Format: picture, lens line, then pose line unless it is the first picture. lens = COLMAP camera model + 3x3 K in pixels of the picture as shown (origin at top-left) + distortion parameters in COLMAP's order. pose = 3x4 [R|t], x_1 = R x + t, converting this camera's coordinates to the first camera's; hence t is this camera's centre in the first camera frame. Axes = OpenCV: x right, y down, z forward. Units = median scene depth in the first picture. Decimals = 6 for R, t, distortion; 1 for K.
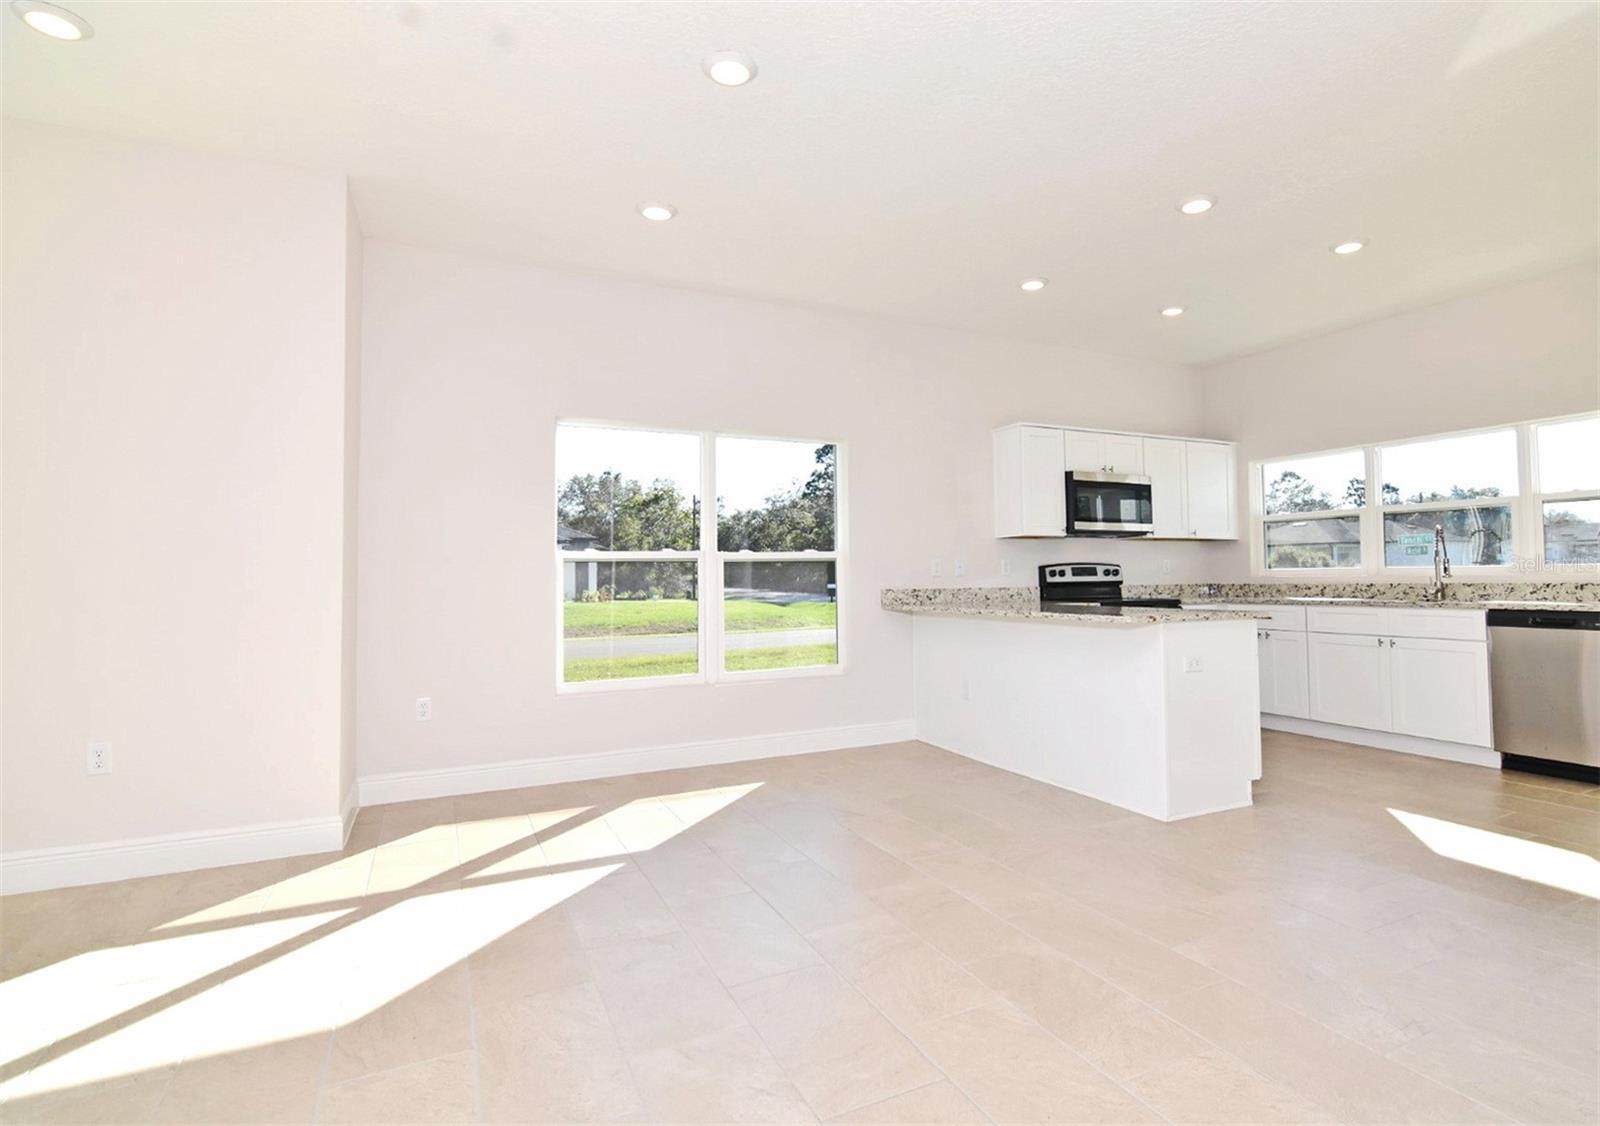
lens RADIAL K [[810.6, 0, 803.8], [0, 810.6, 555.6], [0, 0, 1]] dist [0.001813, -0.000244]
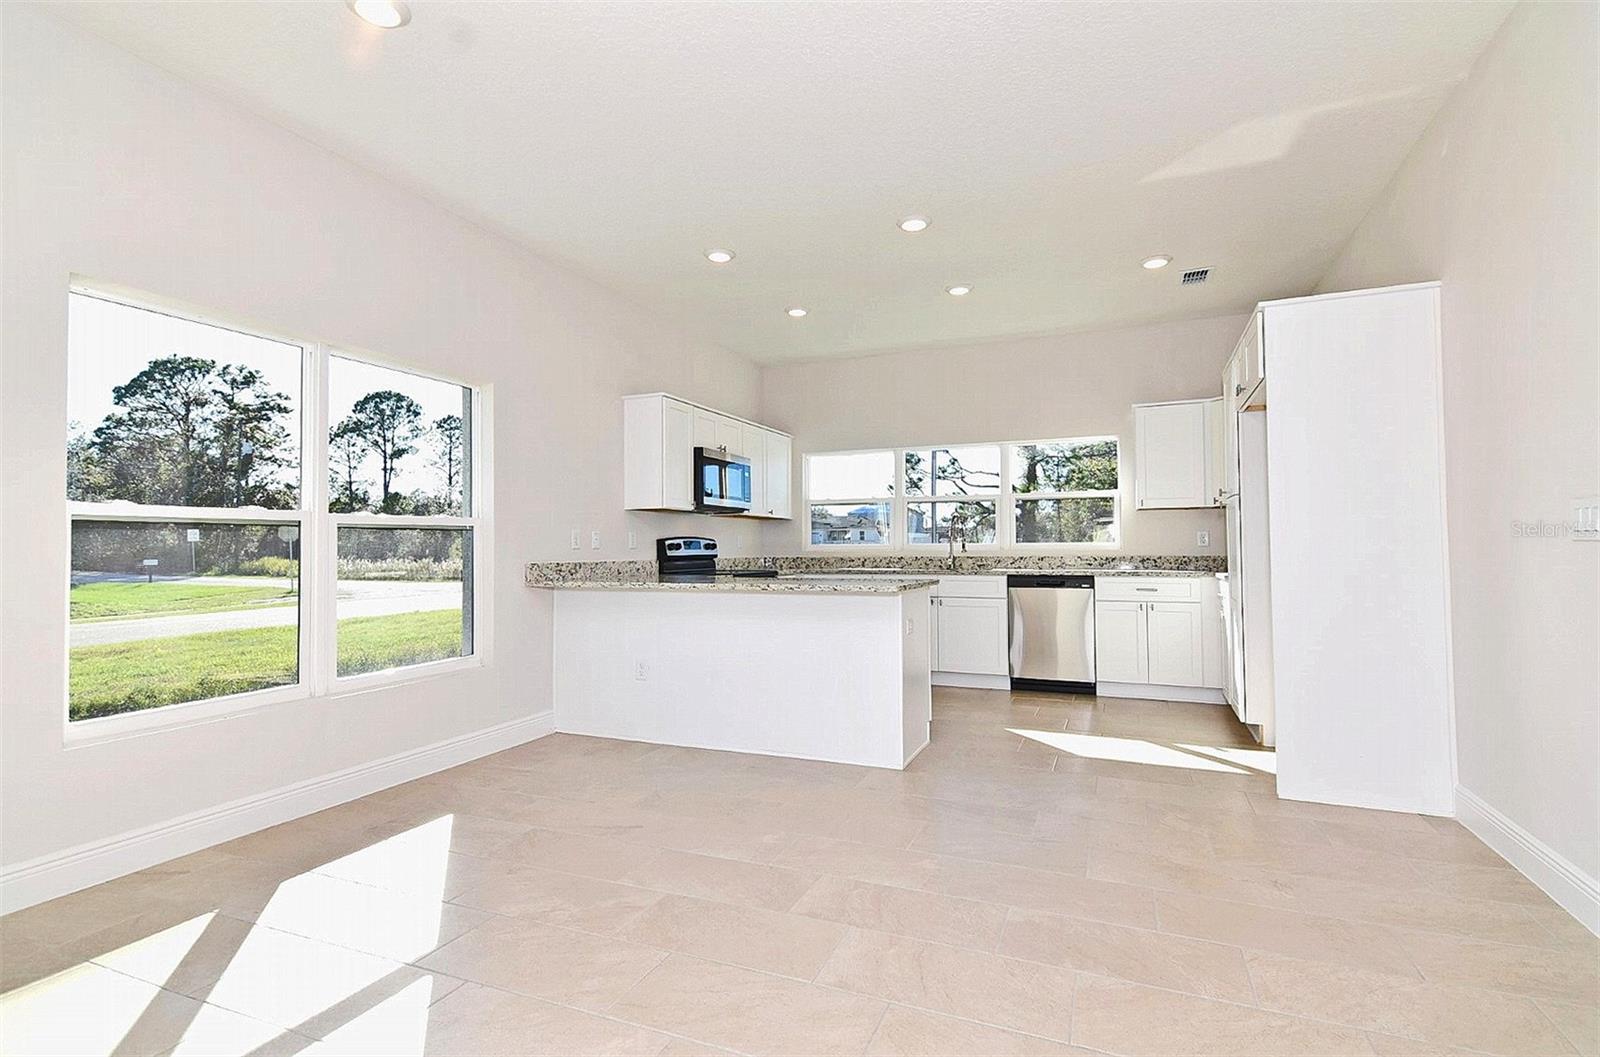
lens RADIAL K [[782.5, 0, 800.0], [0, 782.5, 528.5], [0, 0, 1]] dist [0.011498, 0.000030]
pose [[0.757699, 0.023705, 0.652174, -0.216249], [-0.021512, 0.999704, -0.011345, 0.007026], [-0.652250, -0.005434, 0.757985, 0.162667]]
